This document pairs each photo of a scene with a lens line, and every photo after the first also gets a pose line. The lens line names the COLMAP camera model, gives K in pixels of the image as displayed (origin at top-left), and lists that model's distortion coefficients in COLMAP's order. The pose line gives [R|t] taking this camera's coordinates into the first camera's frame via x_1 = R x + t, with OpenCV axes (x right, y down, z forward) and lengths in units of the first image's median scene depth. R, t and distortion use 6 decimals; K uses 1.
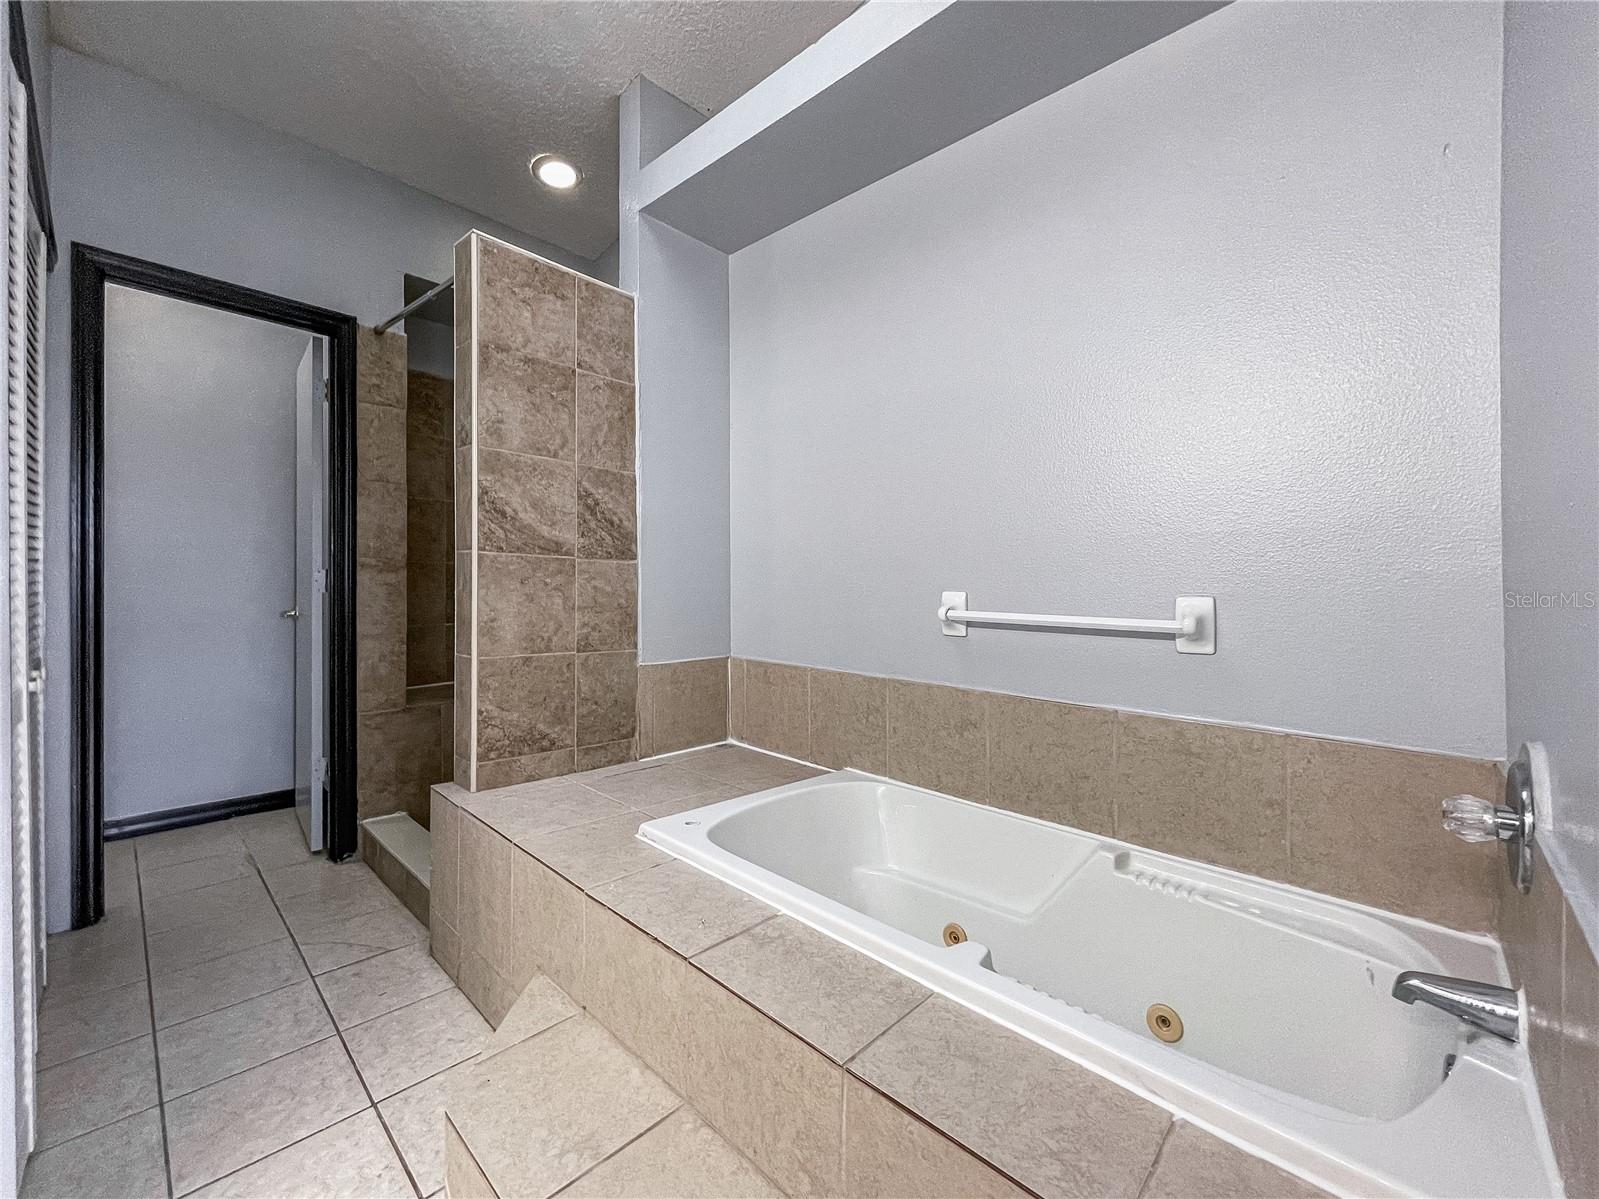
lens RADIAL K [[647.8, 0, 793.1], [0, 647.8, 594.2], [0, 0, 1]] dist [-0.008254, 0.000289]
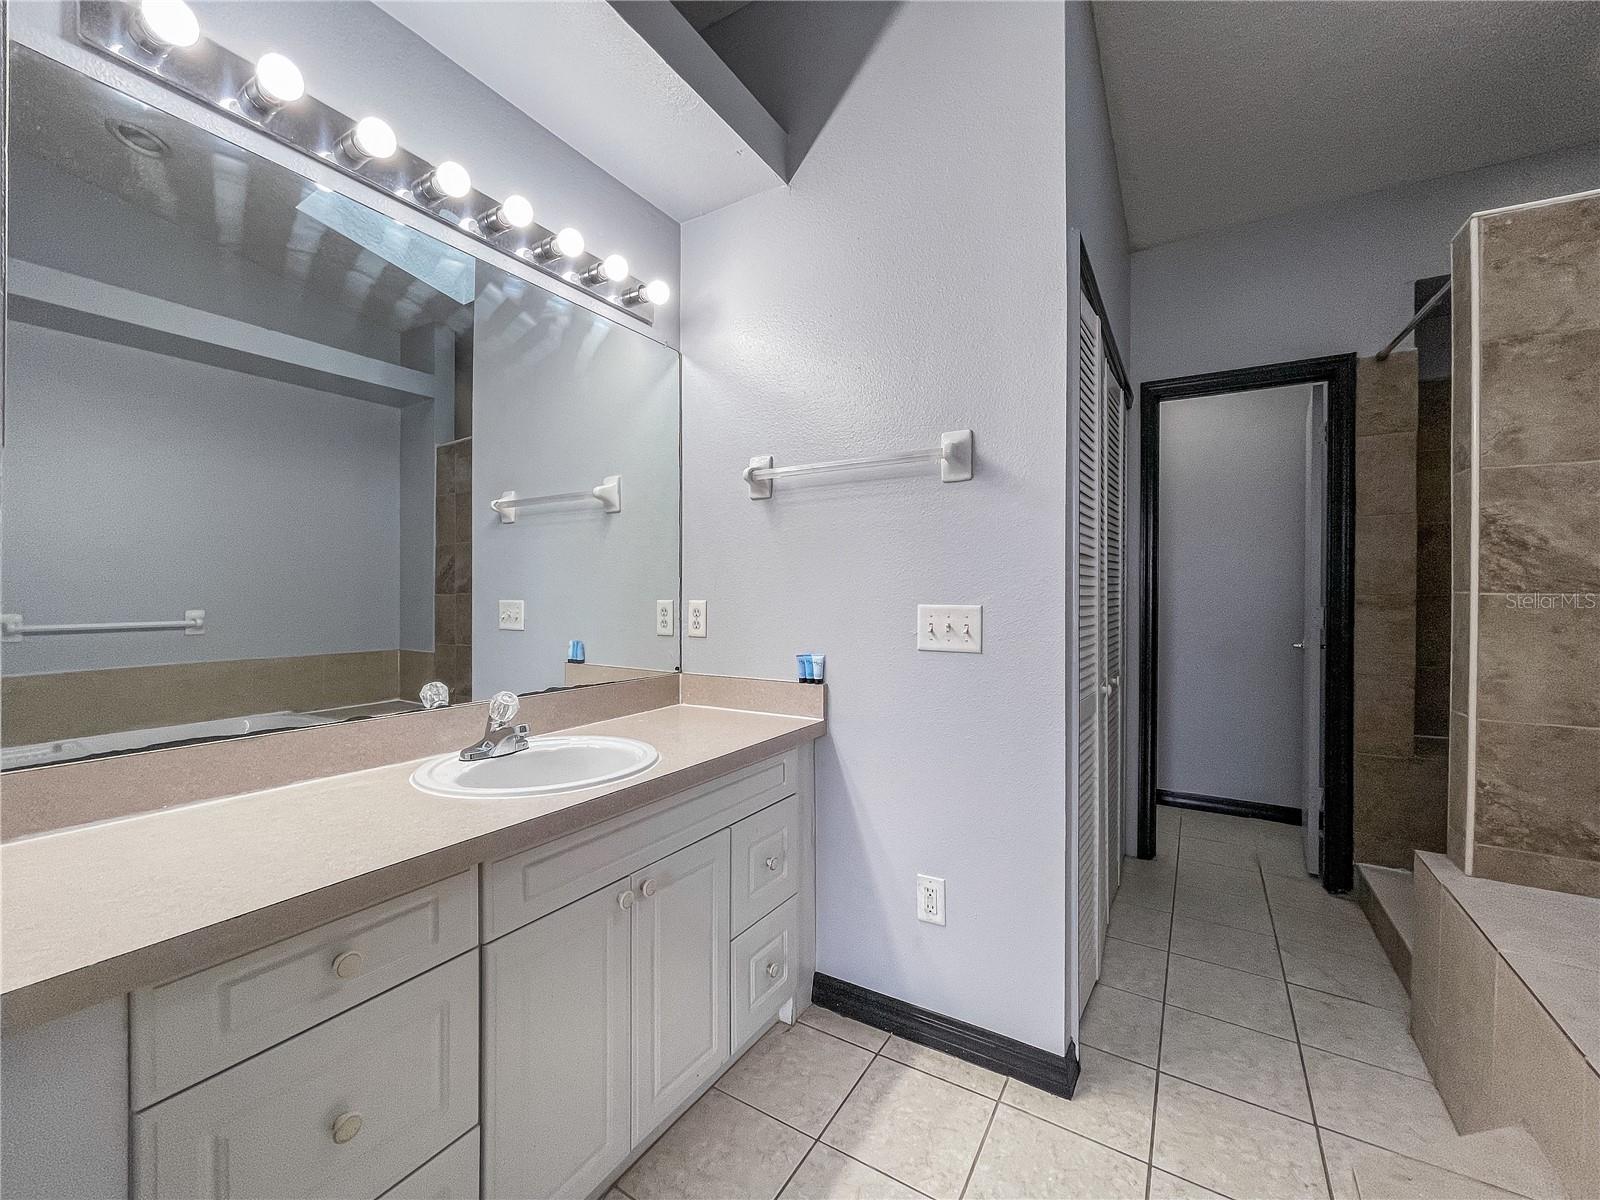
lens RADIAL K [[648.2, 0, 793.6], [0, 648.2, 594.7], [0, 0, 1]] dist [-0.008254, 0.000289]
pose [[0.176342, -0.013055, -0.984242, 0.170549], [-0.006373, 0.999876, -0.014404, -0.042713], [0.984308, 0.008812, 0.176237, -0.031440]]
